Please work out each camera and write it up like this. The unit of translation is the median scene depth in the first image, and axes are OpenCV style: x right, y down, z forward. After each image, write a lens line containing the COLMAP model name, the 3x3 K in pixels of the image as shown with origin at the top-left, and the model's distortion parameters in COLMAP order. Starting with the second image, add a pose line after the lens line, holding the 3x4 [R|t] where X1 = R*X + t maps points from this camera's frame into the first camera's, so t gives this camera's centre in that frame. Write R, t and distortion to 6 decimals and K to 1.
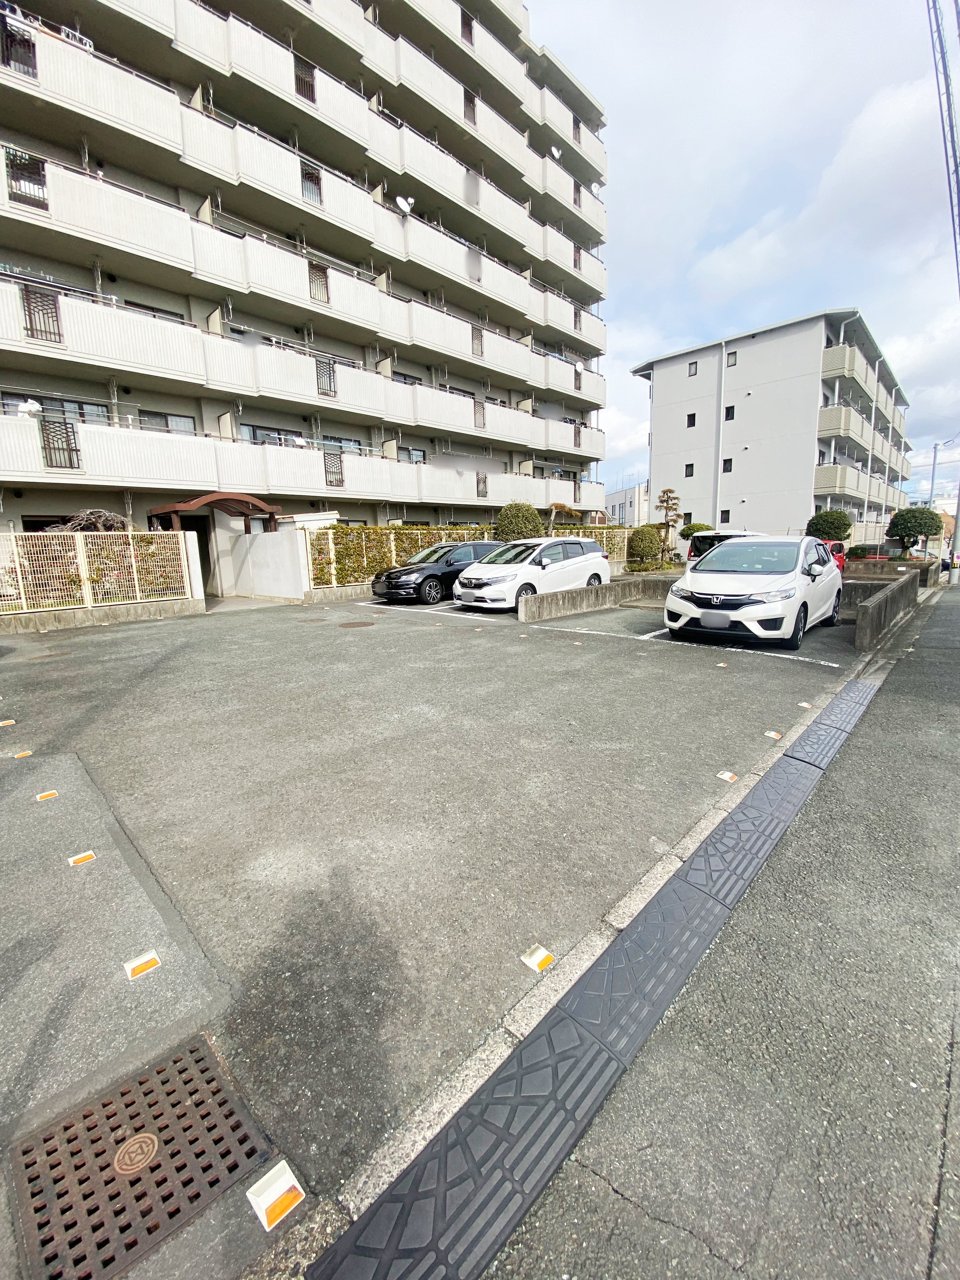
lens RADIAL K [[529.7, 0, 480.0], [0, 529.7, 640.0], [0, 0, 1]] dist [-0.000984, -0.000215]
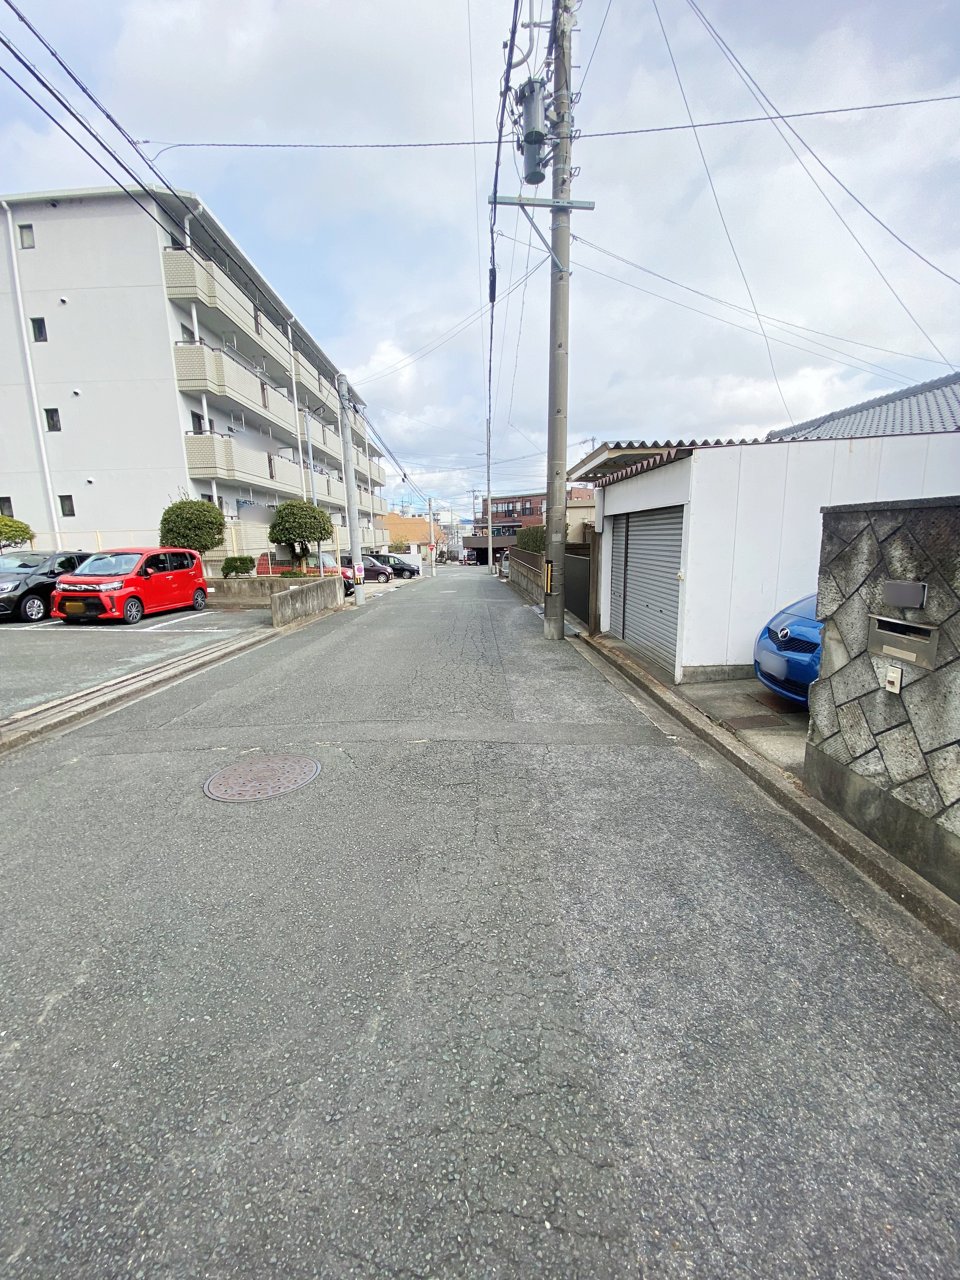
lens RADIAL K [[529.7, 0, 480.0], [0, 529.7, 640.0], [0, 0, 1]] dist [-0.000984, -0.000215]
pose [[0.718890, -0.125648, 0.683674, 0.335858], [0.136391, 0.989906, 0.038511, -0.042527], [-0.681612, 0.065562, 0.728771, 0.238093]]
